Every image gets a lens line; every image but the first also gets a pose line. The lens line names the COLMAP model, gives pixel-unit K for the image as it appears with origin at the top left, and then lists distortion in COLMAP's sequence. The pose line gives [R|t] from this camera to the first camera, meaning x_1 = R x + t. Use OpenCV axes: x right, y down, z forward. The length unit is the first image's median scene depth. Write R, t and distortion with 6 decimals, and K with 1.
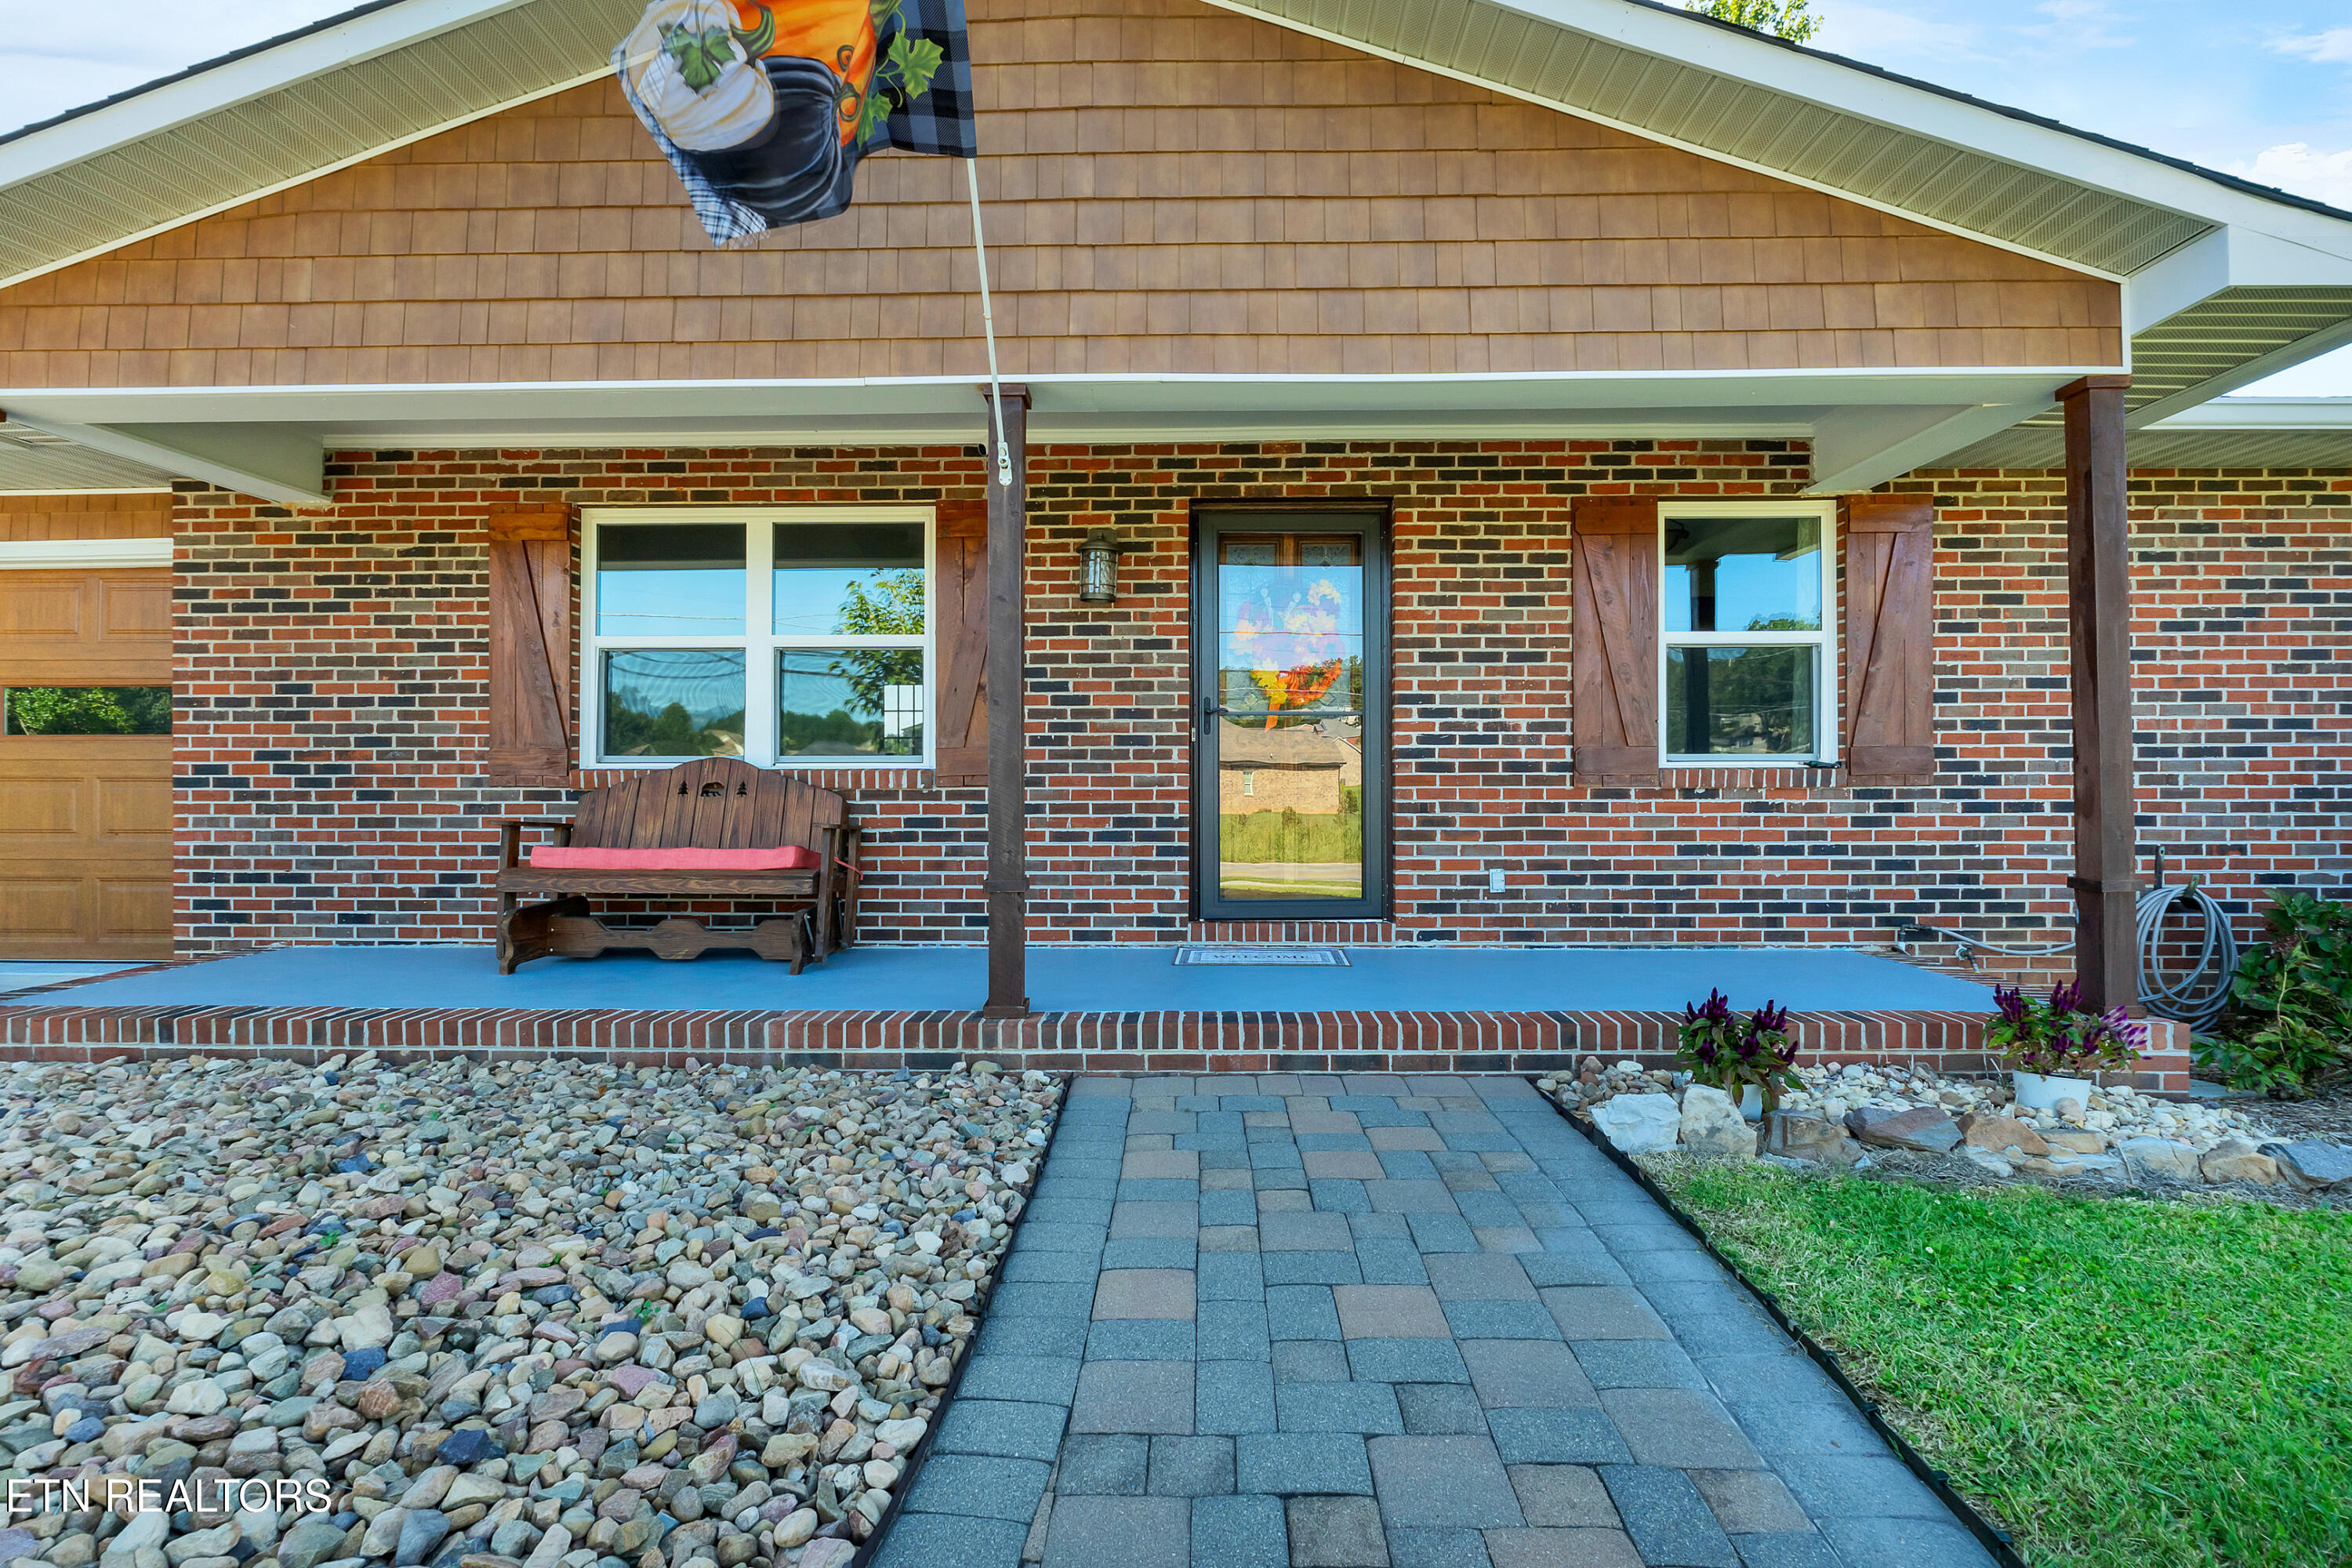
lens RADIAL K [[1061.2, 0, 1176.0], [0, 1061.2, 784.0], [0, 0, 1]] dist [0.000196, 0.000074]
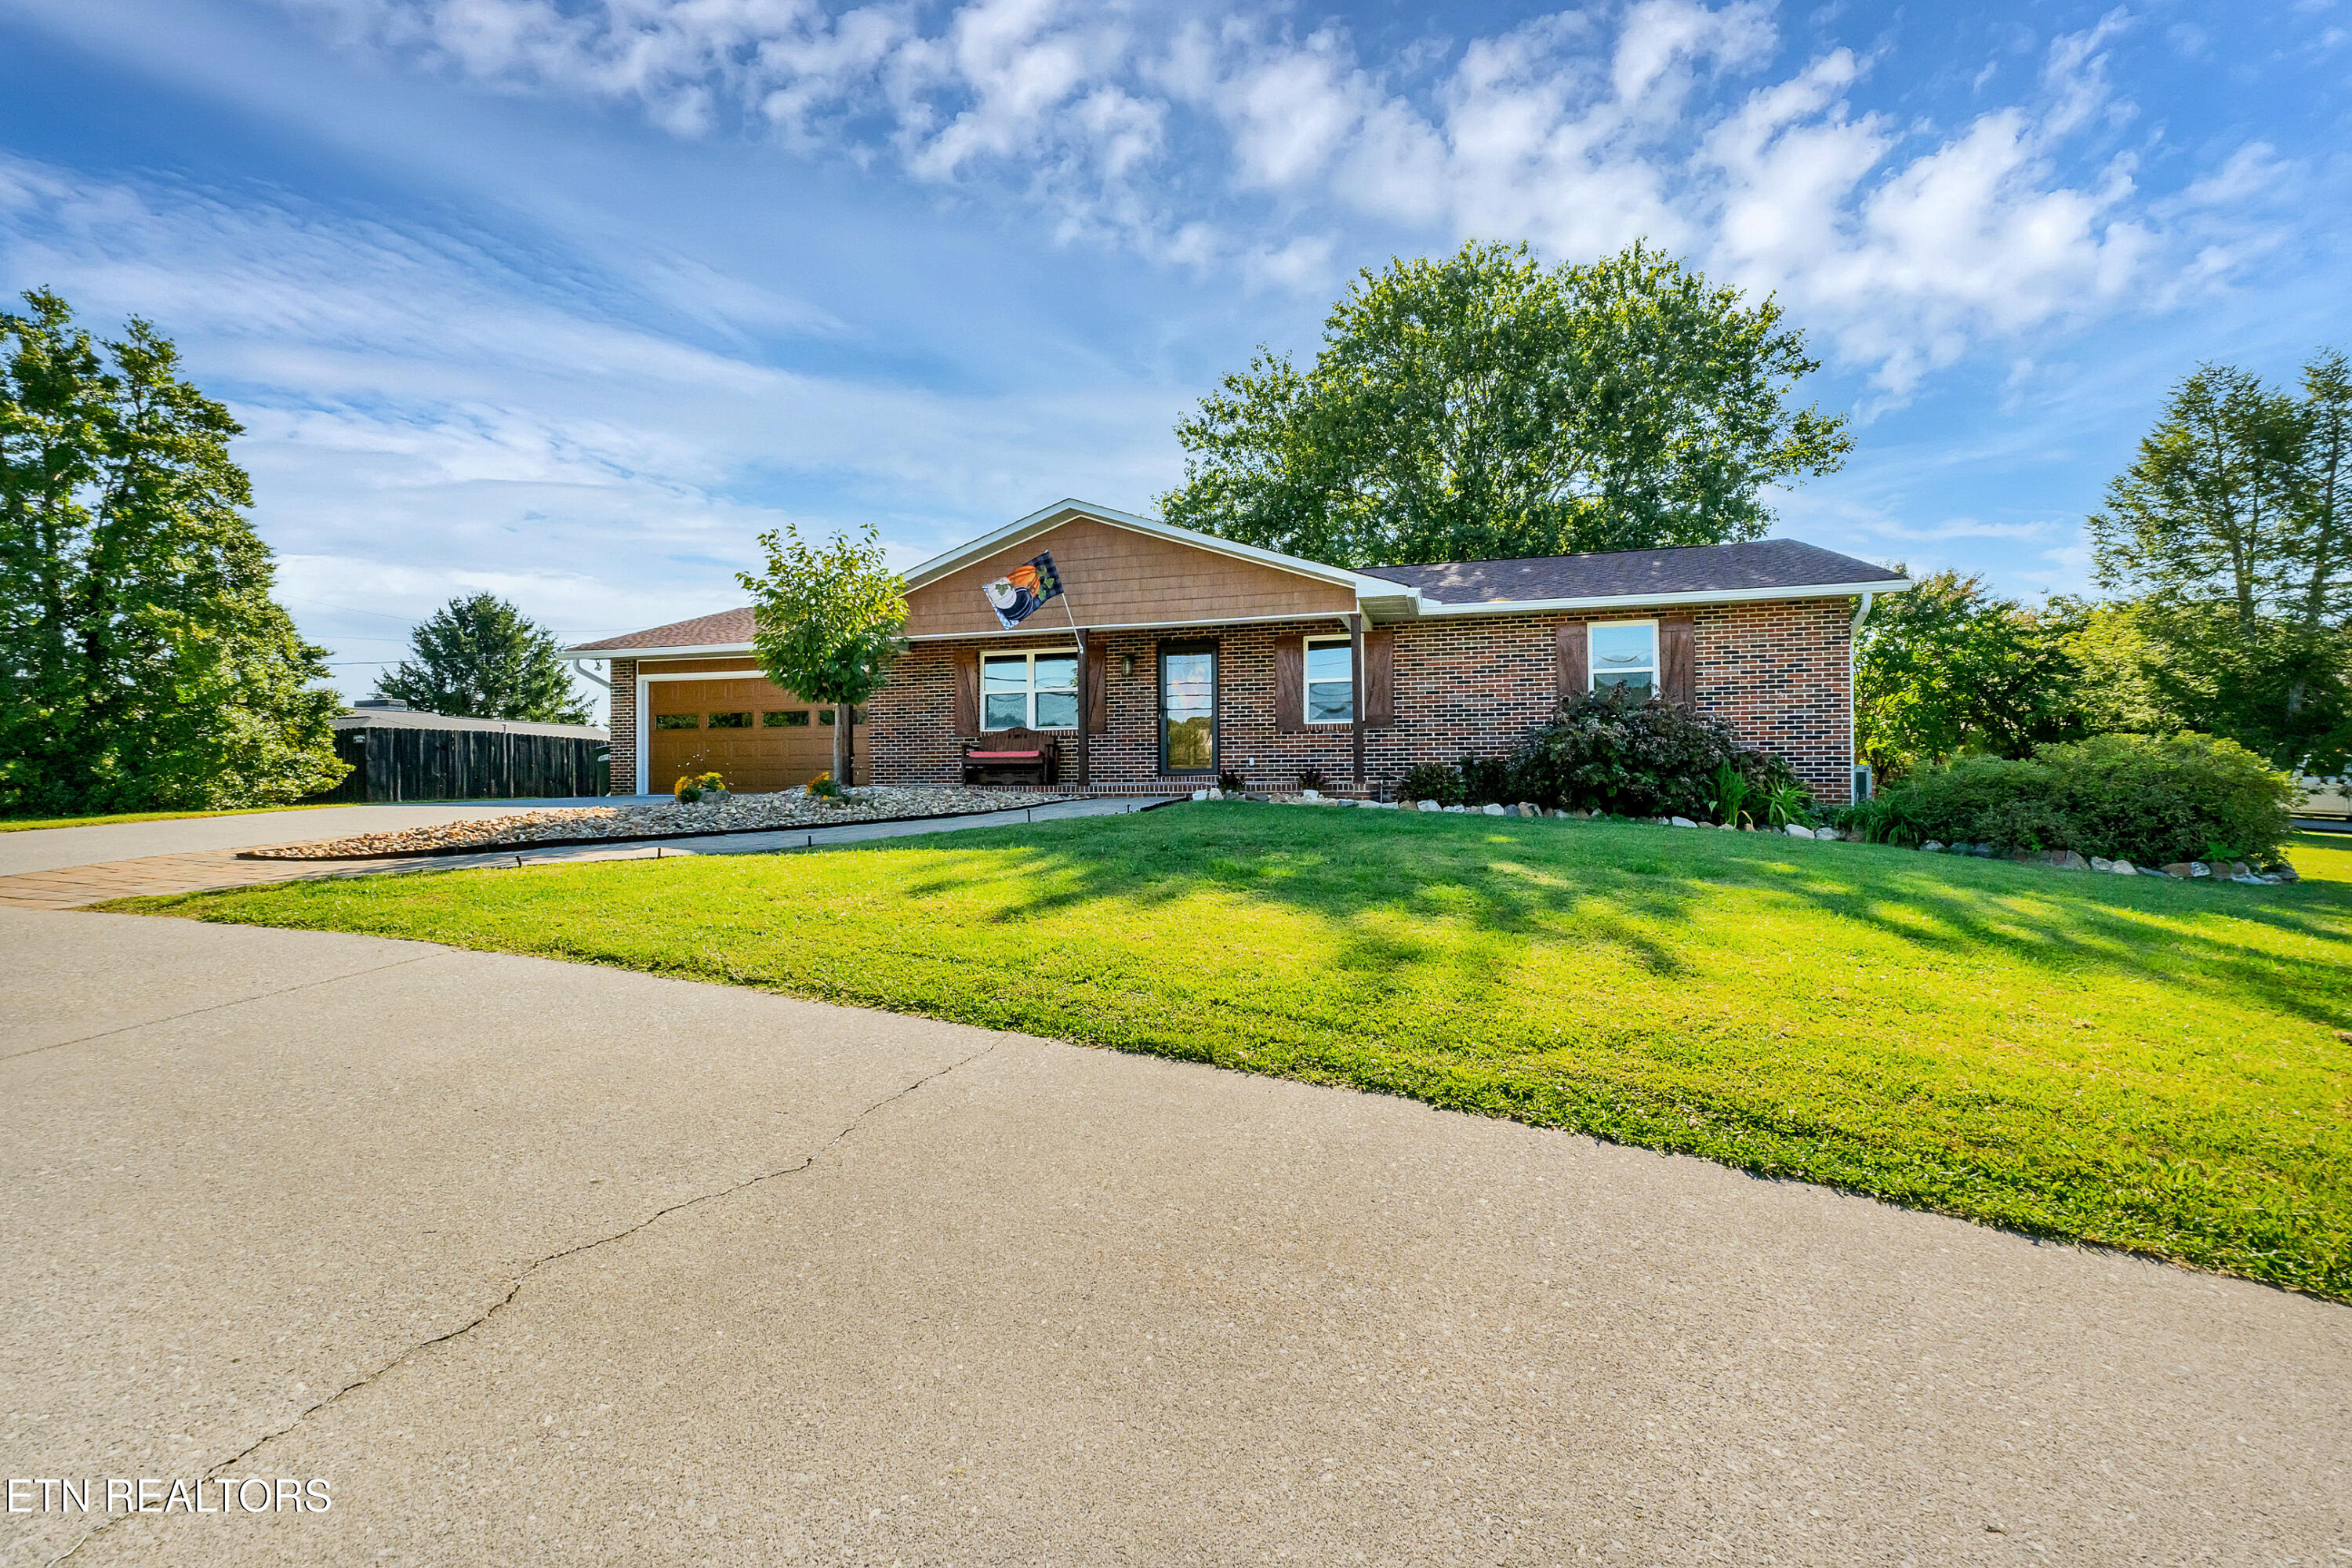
lens RADIAL K [[1015.6, 0, 1184.7], [0, 1015.6, 770.6], [0, 0, 1]] dist [-0.004857, -0.000681]
pose [[0.962603, -0.008766, -0.270776, 1.001620], [0.005218, 0.999891, -0.013821, 0.171823], [0.270867, 0.011891, 0.962543, -2.066772]]
